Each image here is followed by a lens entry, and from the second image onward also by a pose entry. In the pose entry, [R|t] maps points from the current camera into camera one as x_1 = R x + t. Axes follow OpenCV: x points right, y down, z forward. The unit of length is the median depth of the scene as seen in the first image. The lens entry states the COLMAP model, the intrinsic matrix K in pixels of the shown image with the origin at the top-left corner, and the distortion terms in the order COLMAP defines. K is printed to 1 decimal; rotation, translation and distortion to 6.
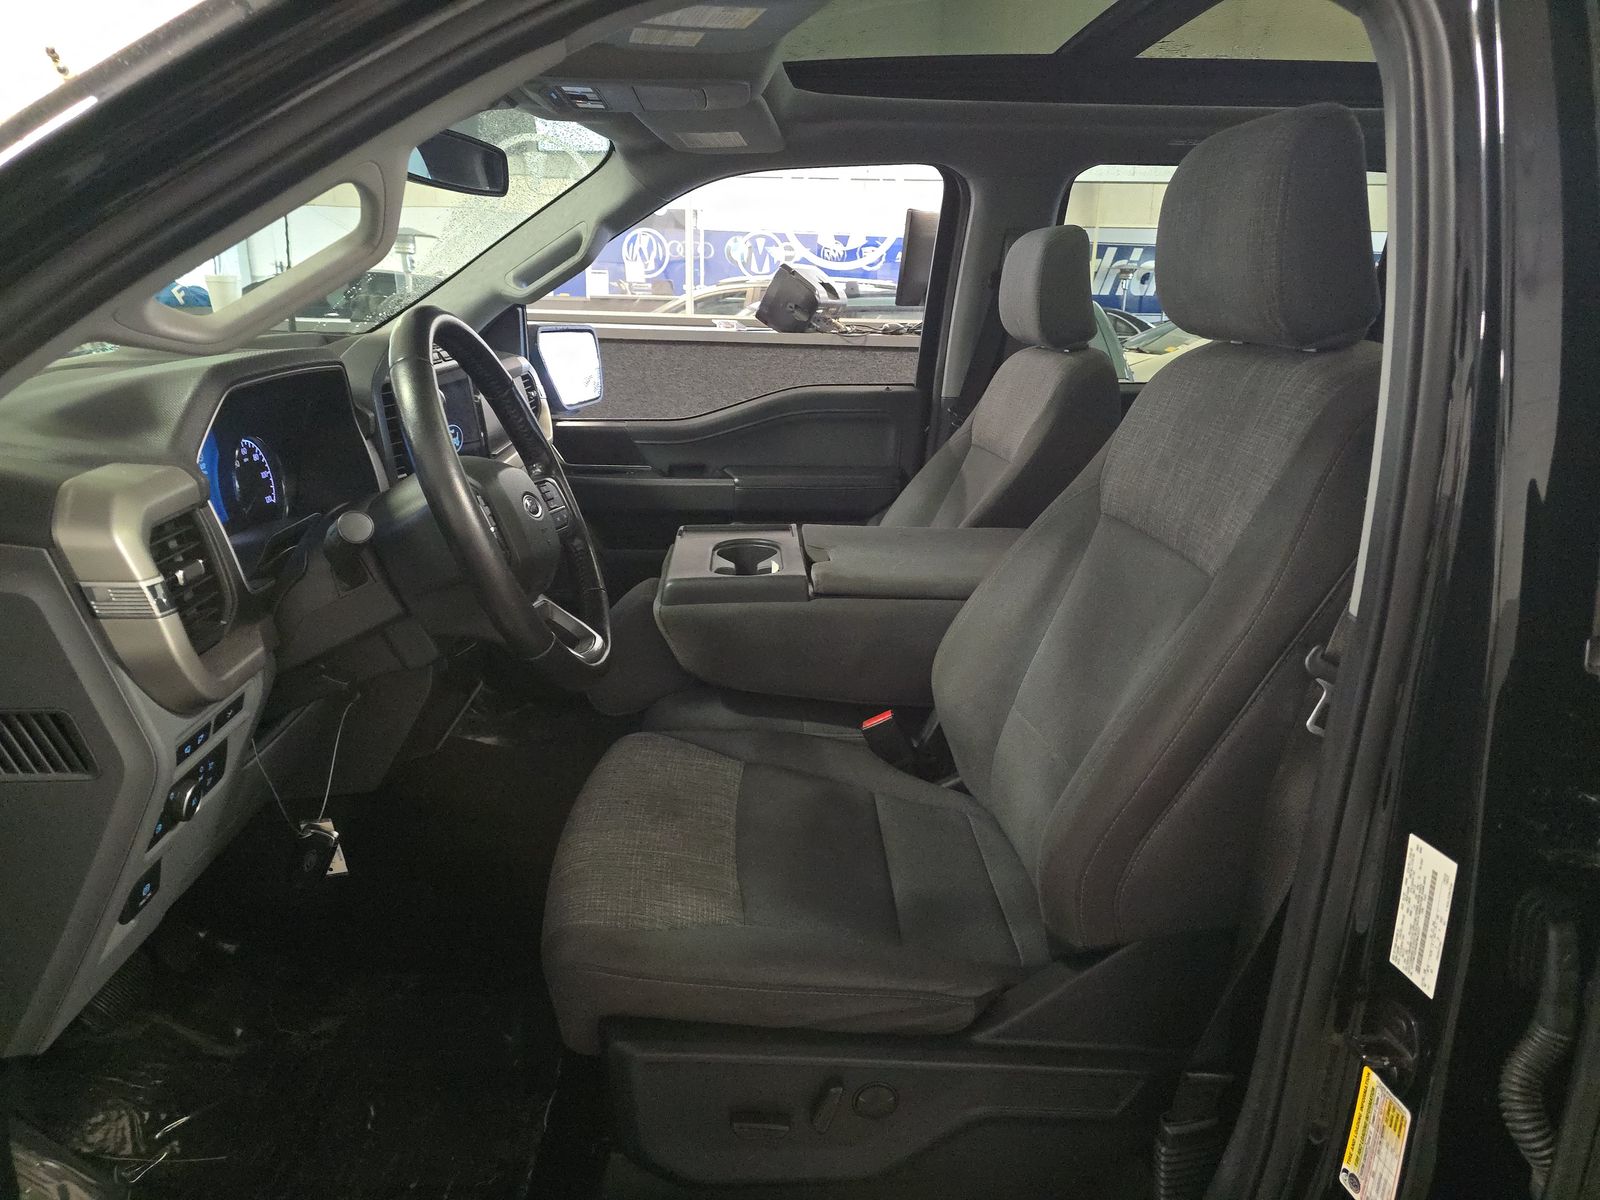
lens RADIAL K [[1071.3, 0, 803.7], [0, 1071.3, 601.6], [0, 0, 1]] dist [0.030066, -0.027999]
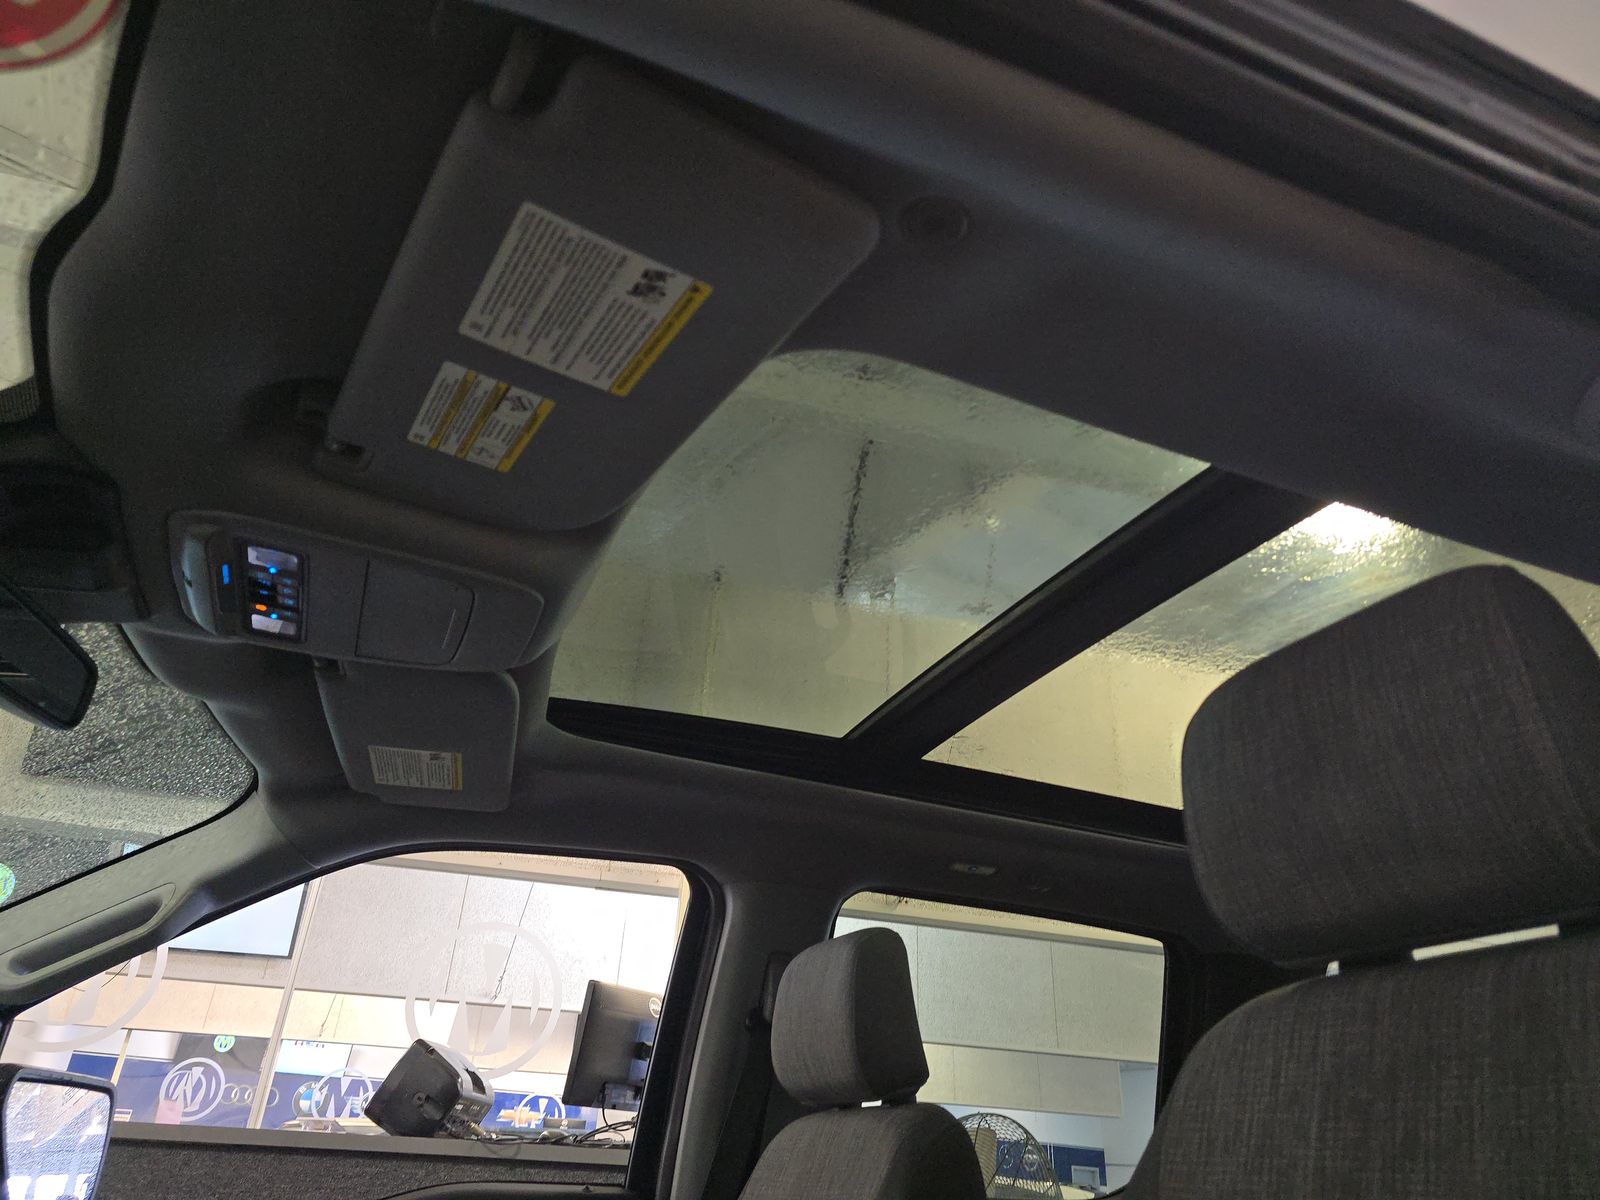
lens RADIAL K [[1071.3, 0, 803.7], [0, 1071.3, 601.6], [0, 0, 1]] dist [0.030066, -0.027999]
pose [[0.942064, 0.179832, 0.283155, -0.035422], [0.066809, 0.726638, -0.683764, 0.001408], [-0.328714, 0.663067, 0.672525, 0.192155]]
